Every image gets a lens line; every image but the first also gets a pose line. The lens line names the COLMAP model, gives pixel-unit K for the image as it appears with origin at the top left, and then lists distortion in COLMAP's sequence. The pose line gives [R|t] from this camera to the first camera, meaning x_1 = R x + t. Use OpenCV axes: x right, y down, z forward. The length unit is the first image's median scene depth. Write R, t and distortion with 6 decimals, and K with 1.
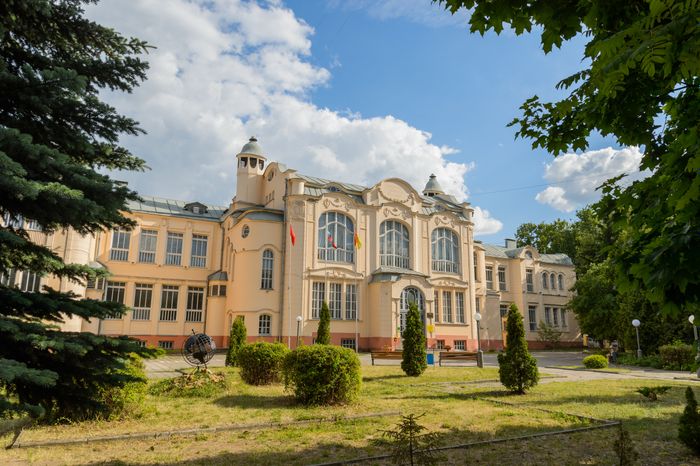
lens RADIAL K [[478.1, 0, 352.0], [0, 478.1, 236.3], [0, 0, 1]] dist [-0.002087, -0.004705]
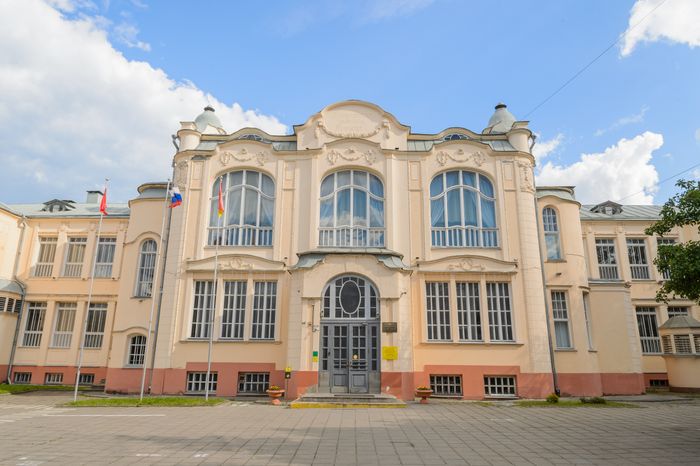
lens RADIAL K [[465.5, 0, 349.1], [0, 465.5, 237.4], [0, 0, 1]] dist [0.000503, -0.024557]
pose [[0.868577, -0.133696, -0.477178, 0.372181], [0.104643, 0.990689, -0.087098, 0.106942], [0.484379, 0.025718, 0.874480, 0.527768]]
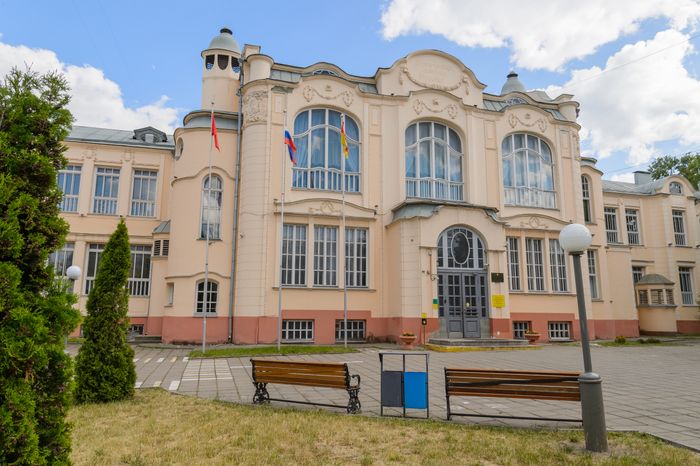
lens RADIAL K [[472.1, 0, 349.0], [0, 472.1, 235.5], [0, 0, 1]] dist [0.003284, -0.029211]
pose [[0.974046, -0.043685, -0.222094, 0.117819], [0.052068, 0.998130, 0.032030, 0.089352], [0.220279, -0.042763, 0.974499, 0.425819]]
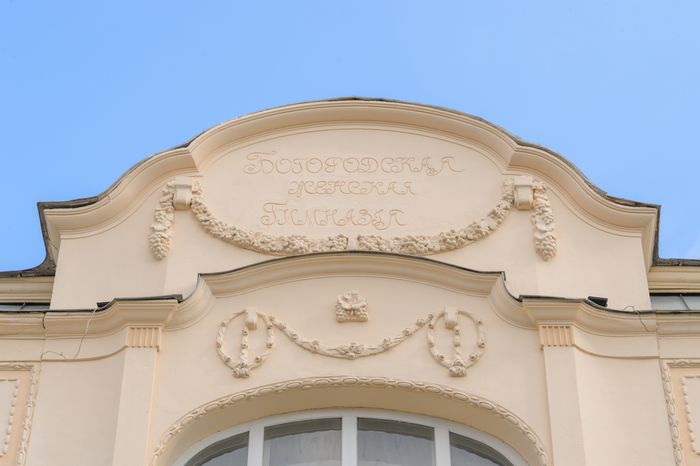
lens RADIAL K [[1700.8, 0, 351.8], [0, 1700.8, 234.6], [0, 0, 1]] dist [-0.150781, -0.436205]
pose [[0.873660, -0.342366, -0.345693, 0.245211], [0.105505, 0.826925, -0.552326, 0.149700], [0.474959, 0.446073, 0.758573, 0.746468]]
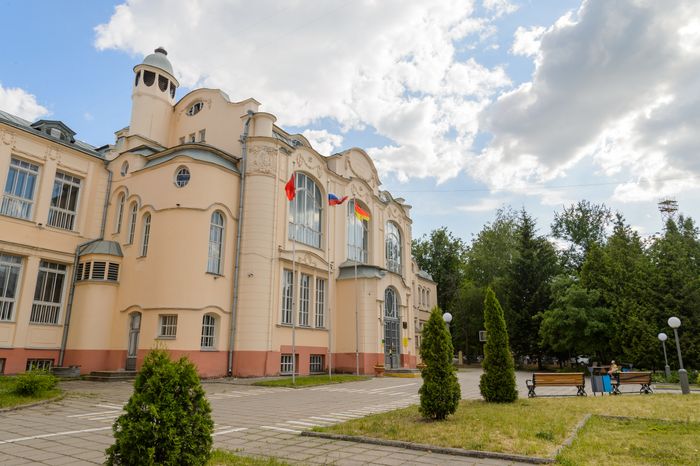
lens RADIAL K [[465.5, 0, 349.1], [0, 465.5, 237.4], [0, 0, 1]] dist [0.000503, -0.024557]
pose [[0.869303, 0.120008, 0.479489, -0.299116], [-0.102158, 0.992755, -0.063259, 0.078463], [-0.483607, 0.006008, 0.875265, 0.362432]]
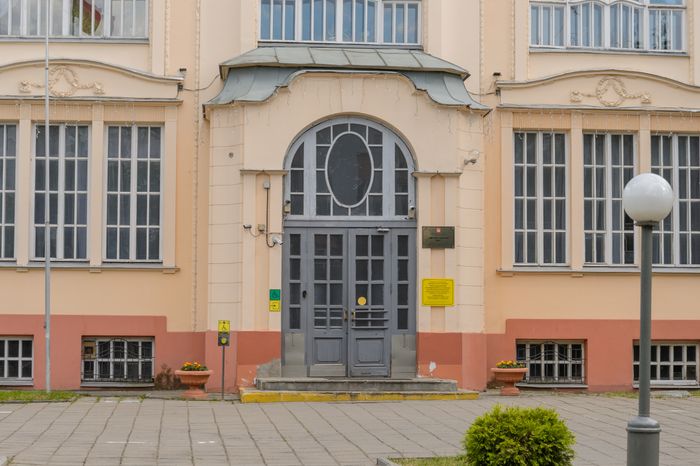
lens RADIAL K [[1700.8, 0, 351.8], [0, 1700.8, 234.6], [0, 0, 1]] dist [-0.150781, -0.436205]
pose [[0.916437, -0.031566, -0.398931, 0.448587], [0.089052, 0.987974, 0.126399, 0.054853], [0.390144, -0.151362, 0.908228, 0.226320]]
